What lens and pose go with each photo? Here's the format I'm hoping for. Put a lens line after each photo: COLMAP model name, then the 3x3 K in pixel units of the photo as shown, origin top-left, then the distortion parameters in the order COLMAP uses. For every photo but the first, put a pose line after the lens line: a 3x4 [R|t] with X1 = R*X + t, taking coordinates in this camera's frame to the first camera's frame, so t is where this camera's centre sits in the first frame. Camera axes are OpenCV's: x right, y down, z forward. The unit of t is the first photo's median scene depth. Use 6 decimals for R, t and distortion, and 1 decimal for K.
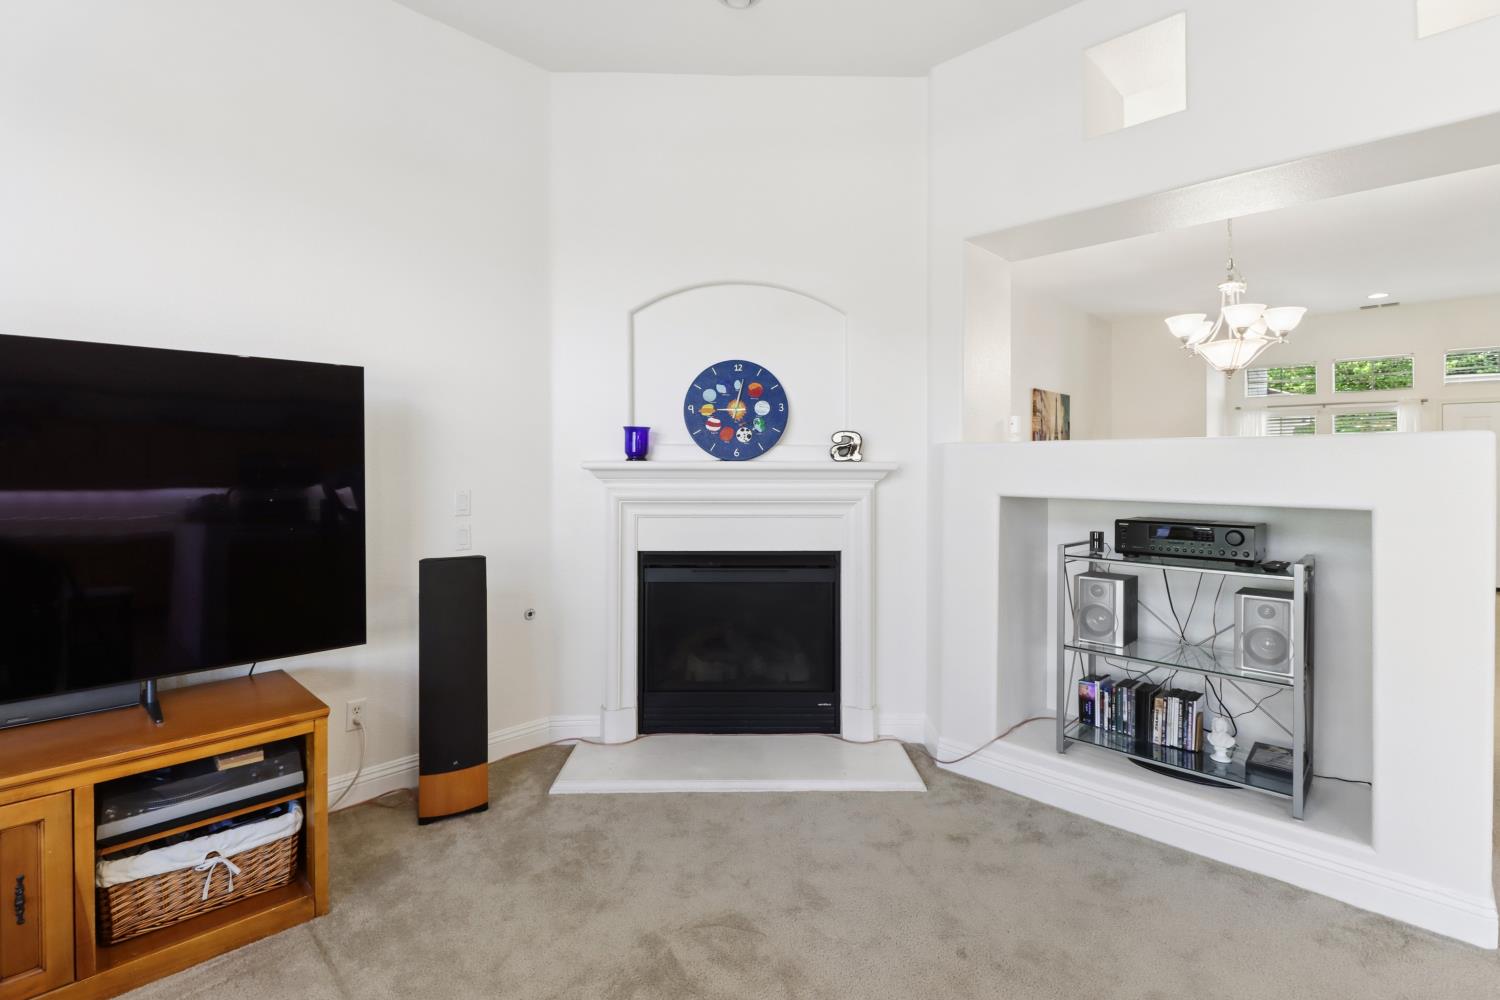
lens RADIAL K [[698.9, 0, 748.3], [0, 698.9, 460.4], [0, 0, 1]] dist [0.003373, -0.000278]
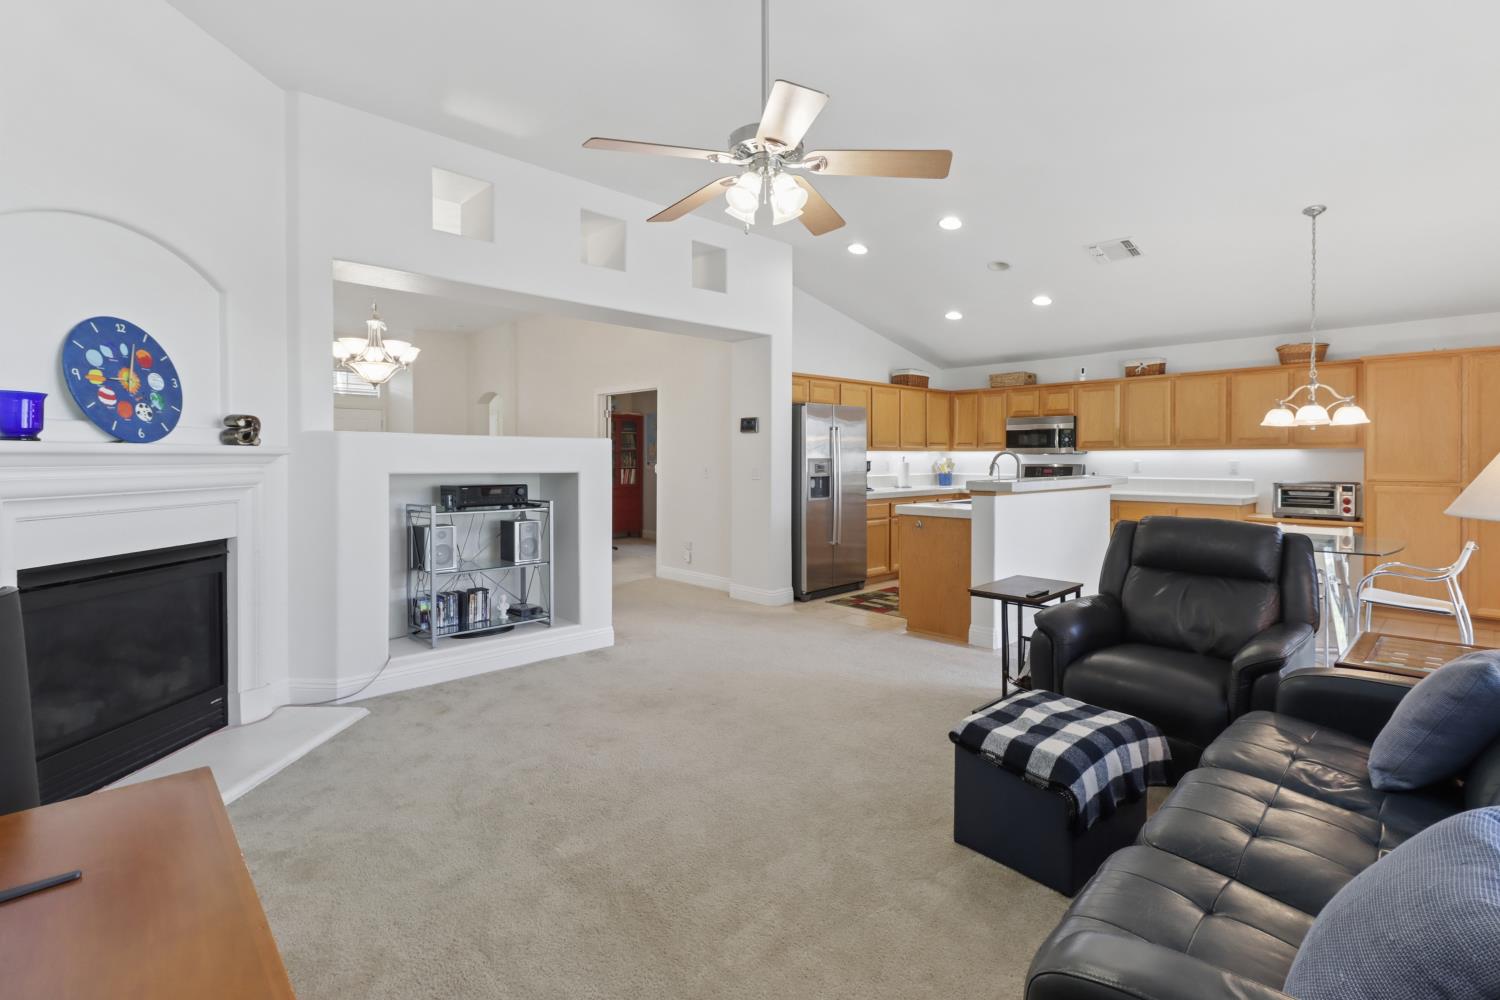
lens RADIAL K [[698.9, 0, 748.3], [0, 698.9, 460.4], [0, 0, 1]] dist [0.003373, -0.000278]
pose [[0.037367, -0.007480, 0.999274, -0.827393], [-0.011176, 0.999906, 0.007903, 0.006731], [-0.999239, -0.011463, 0.037280, 0.246975]]
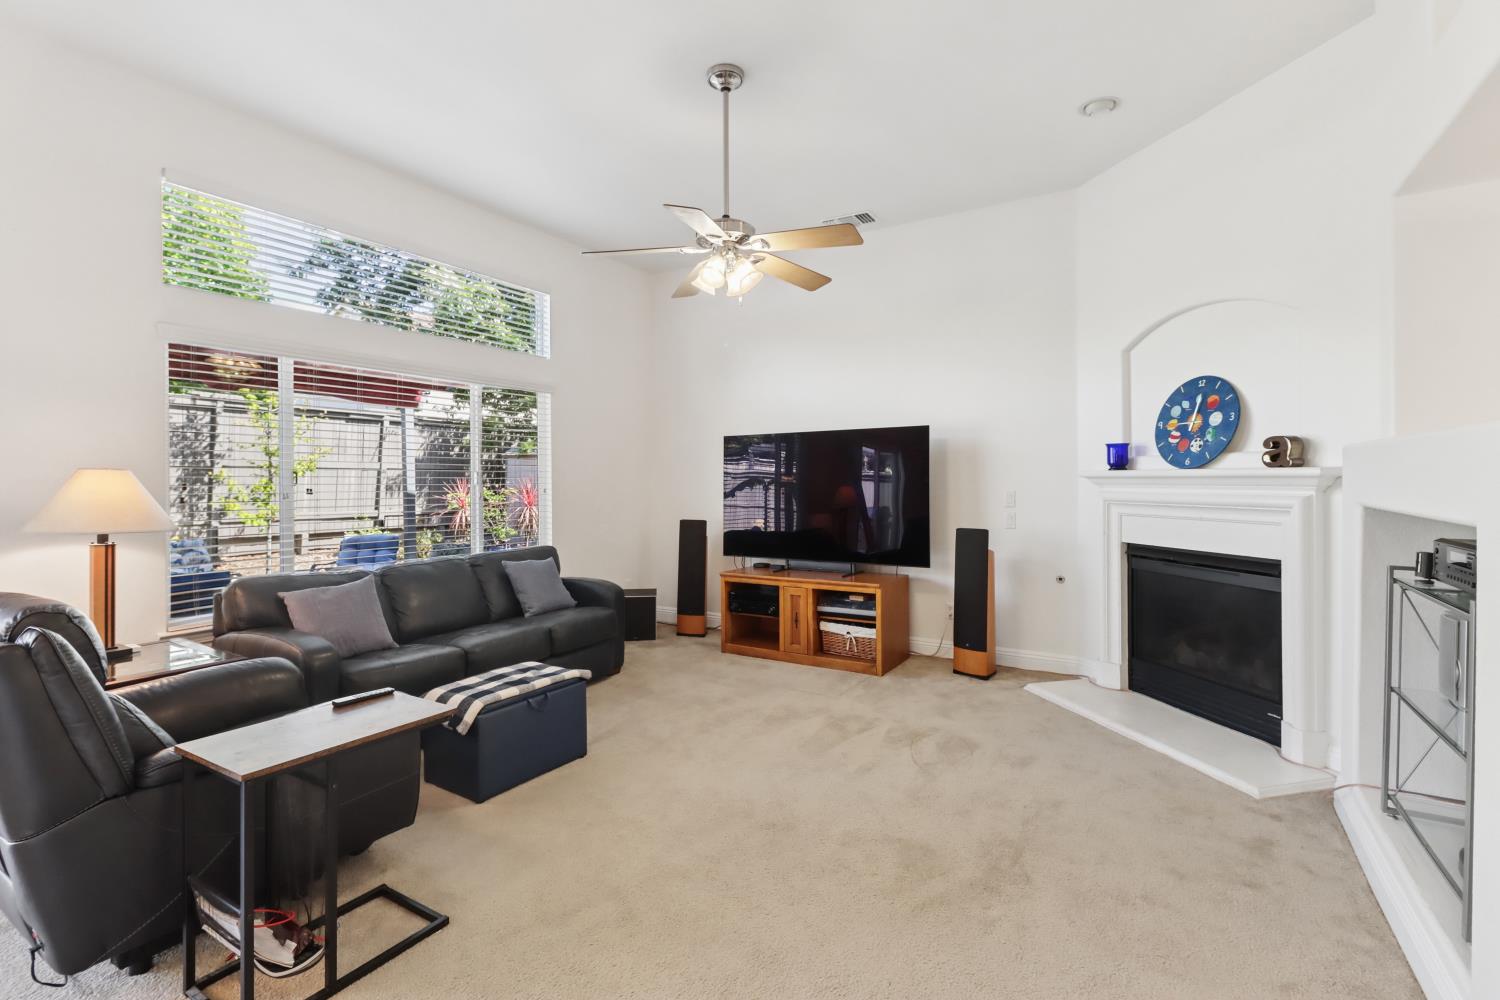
lens RADIAL K [[690.2, 0, 750.1], [0, 690.2, 474.1], [0, 0, 1]] dist [0.018502, -0.012900]
pose [[0.221744, -0.010040, -0.975053, 0.912626], [0.015838, 0.999852, -0.006694, 0.005578], [0.974976, -0.013958, 0.221870, 0.072472]]
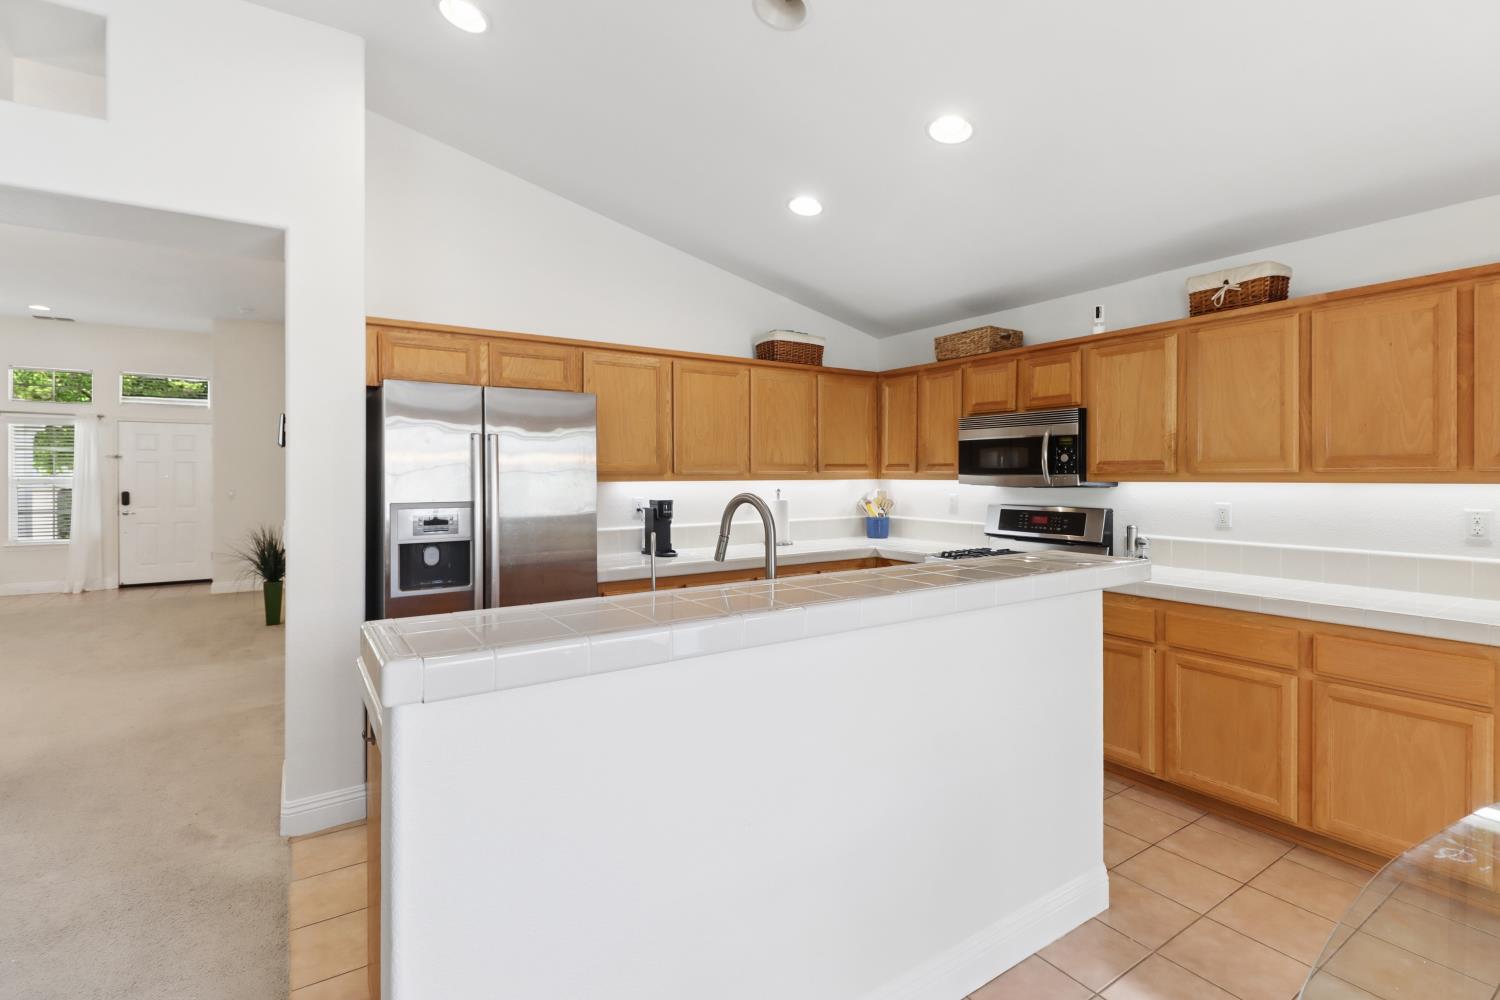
lens RADIAL K [[690.2, 0, 750.1], [0, 690.2, 474.1], [0, 0, 1]] dist [0.018502, -0.012900]
pose [[0.206506, -0.002492, 0.978442, 0.344677], [-0.009302, 0.999947, 0.004510, -0.030062], [-0.978401, -0.010032, 0.206472, -0.457260]]
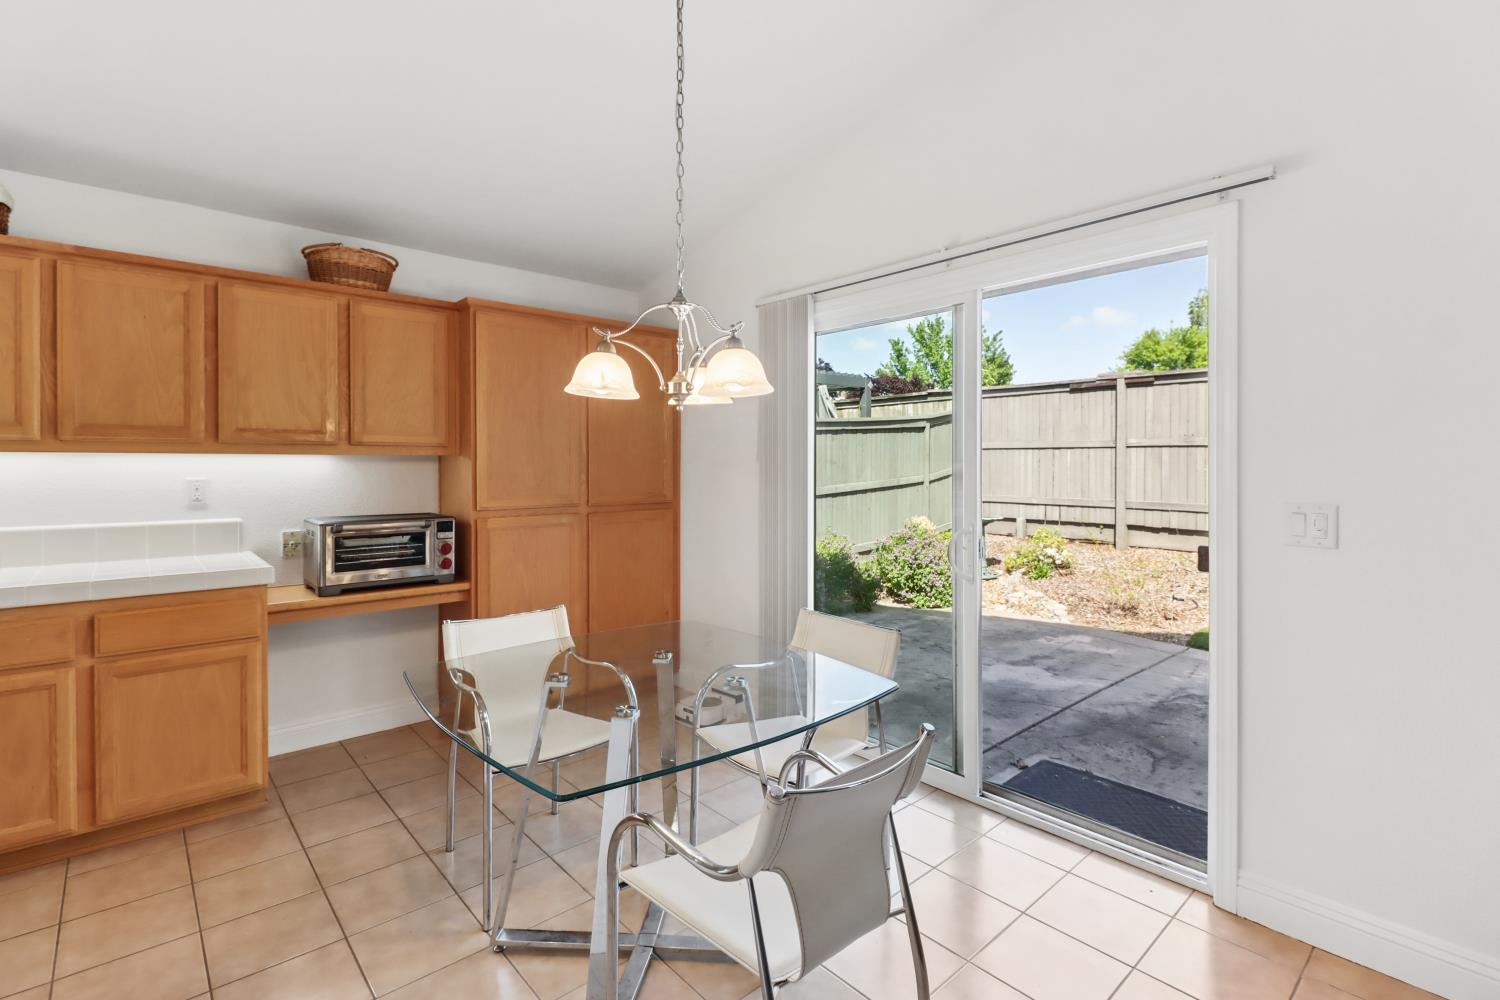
lens RADIAL K [[695.0, 0, 751.9], [0, 695.0, 467.7], [0, 0, 1]] dist [0.003520, -0.000102]
pose [[-0.998279, -0.003136, 0.058552, 0.516228], [-0.003600, 0.999963, -0.007819, -0.002223], [-0.058525, -0.008016, -0.998254, -0.239467]]
